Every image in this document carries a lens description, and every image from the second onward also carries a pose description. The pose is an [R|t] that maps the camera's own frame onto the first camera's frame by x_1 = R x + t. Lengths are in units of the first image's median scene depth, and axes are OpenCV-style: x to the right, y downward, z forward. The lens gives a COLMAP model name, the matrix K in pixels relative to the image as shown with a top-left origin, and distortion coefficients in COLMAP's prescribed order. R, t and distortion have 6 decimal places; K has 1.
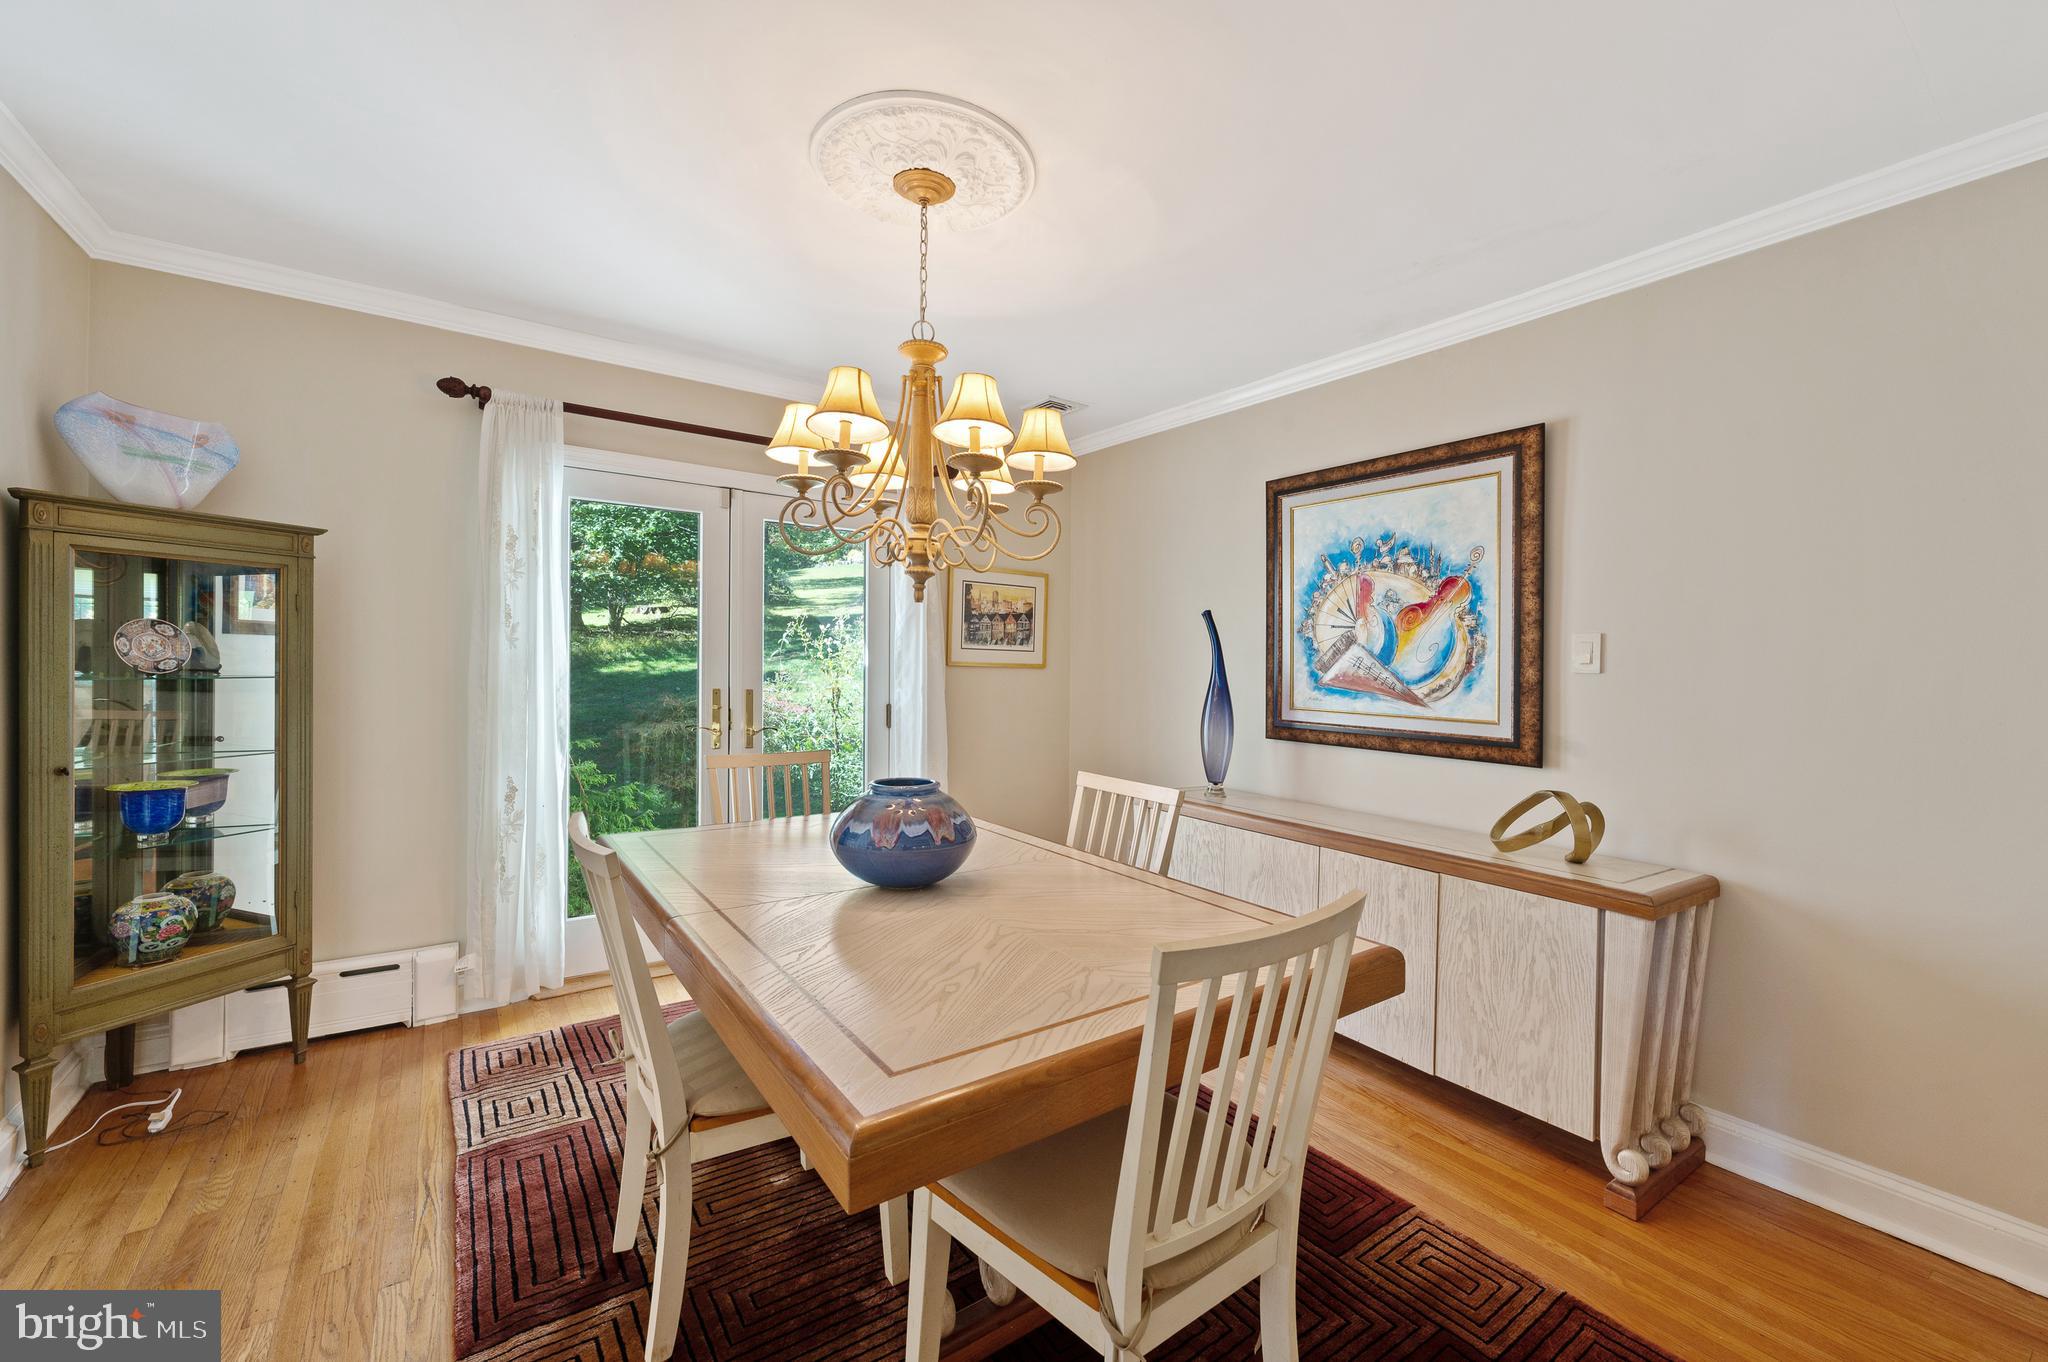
lens RADIAL K [[793.8, 0, 1026.7], [0, 793.8, 669.7], [0, 0, 1]] dist [-0.000287, -0.000068]
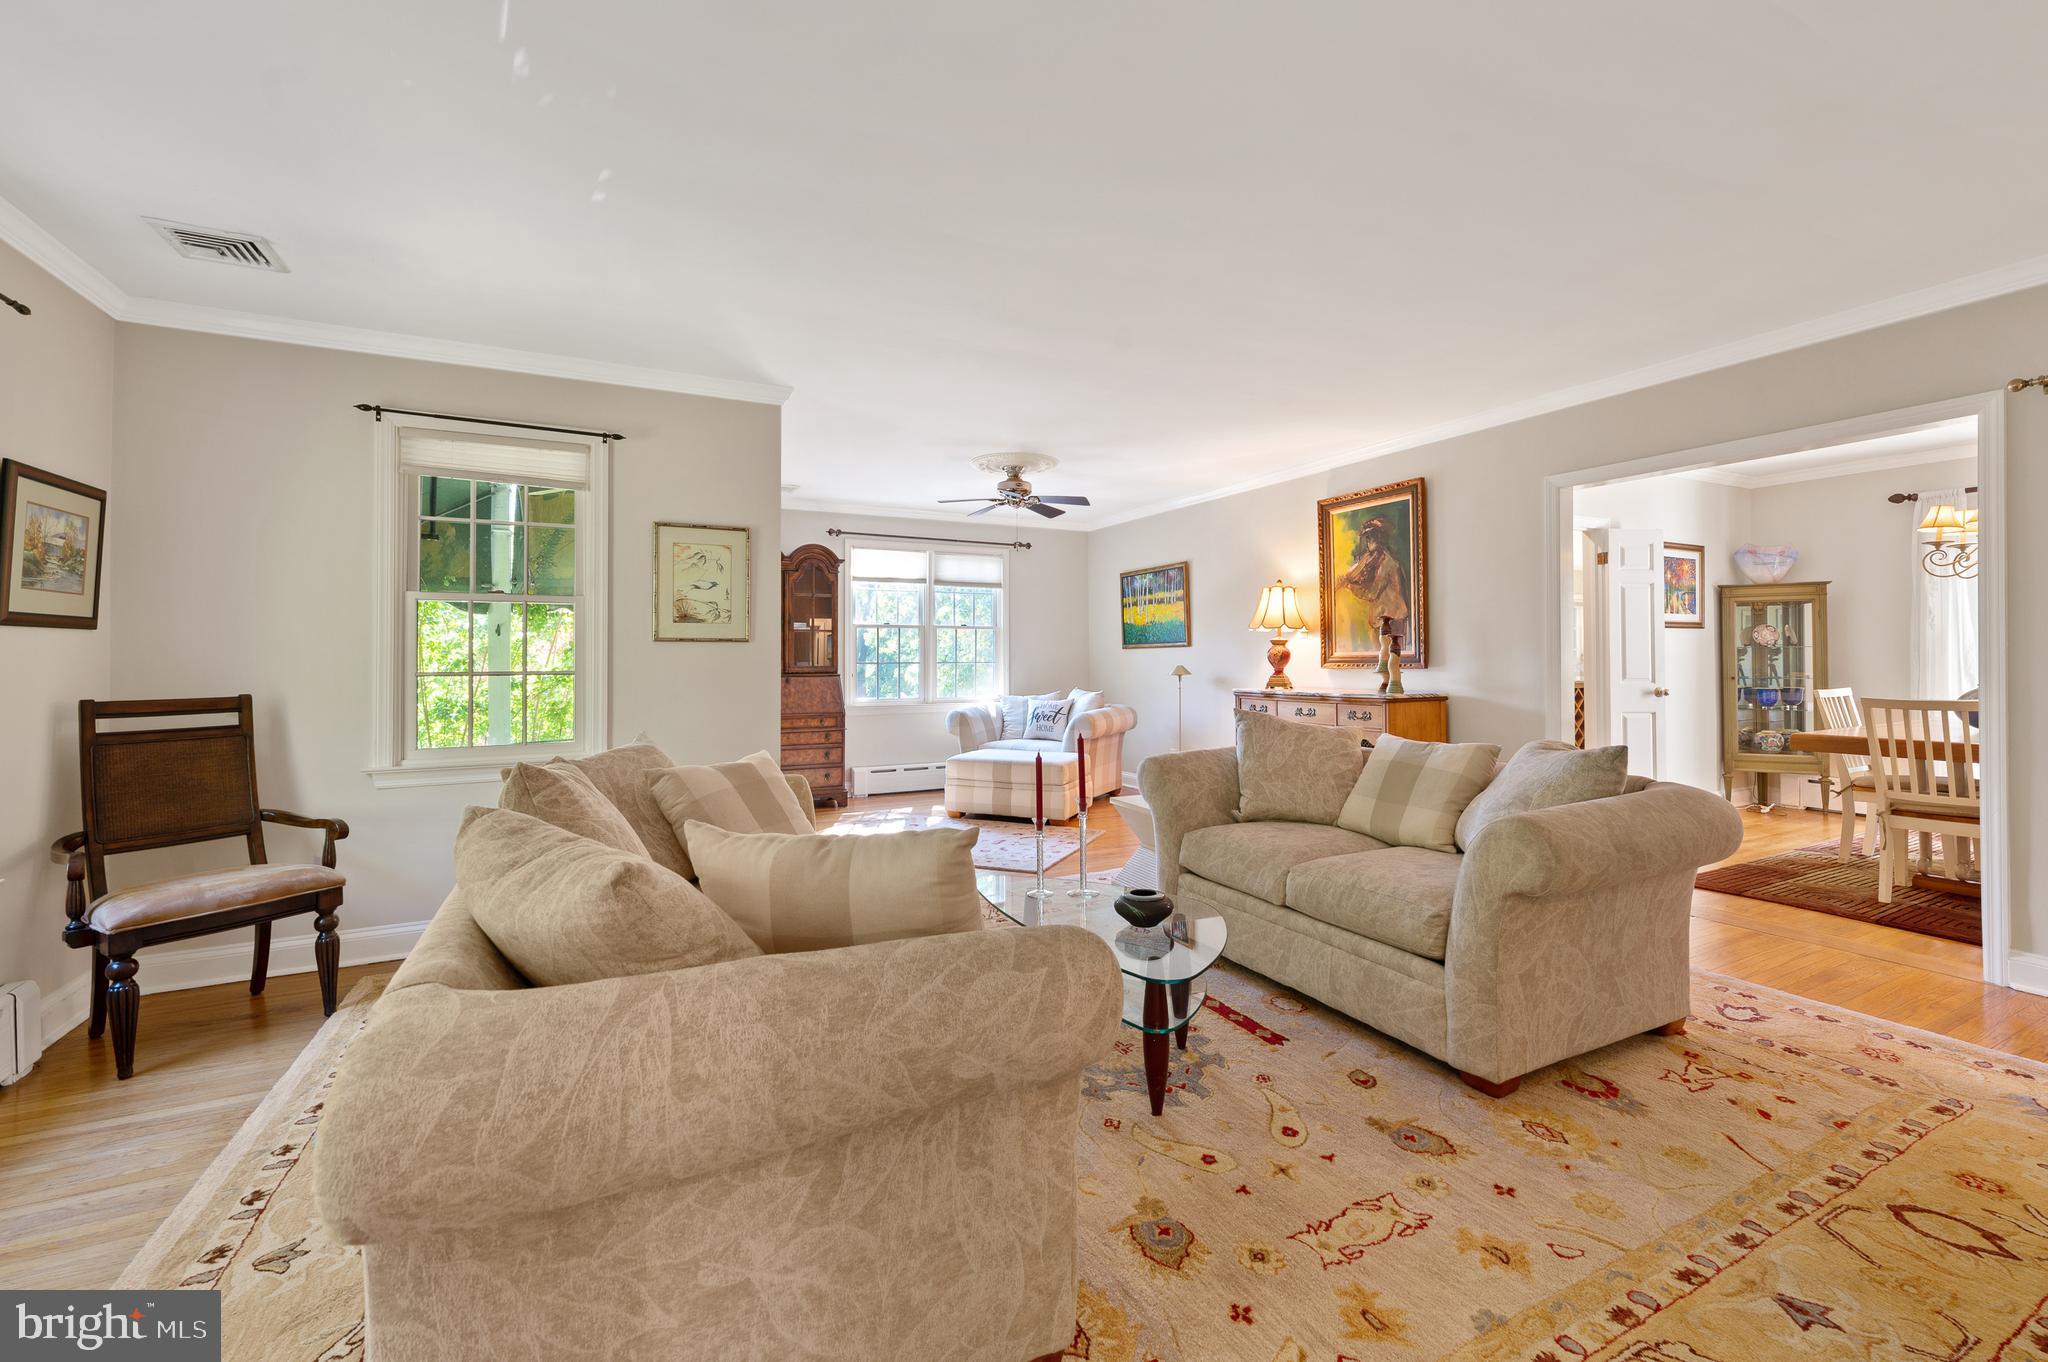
lens RADIAL K [[817.1, 0, 1020.6], [0, 817.1, 658.5], [0, 0, 1]] dist [-0.000180, -0.000134]
pose [[-0.151015, -0.009691, -0.988484, 1.864789], [0.009132, 0.999896, -0.011198, 0.052556], [0.988489, -0.010718, -0.150911, -0.990136]]
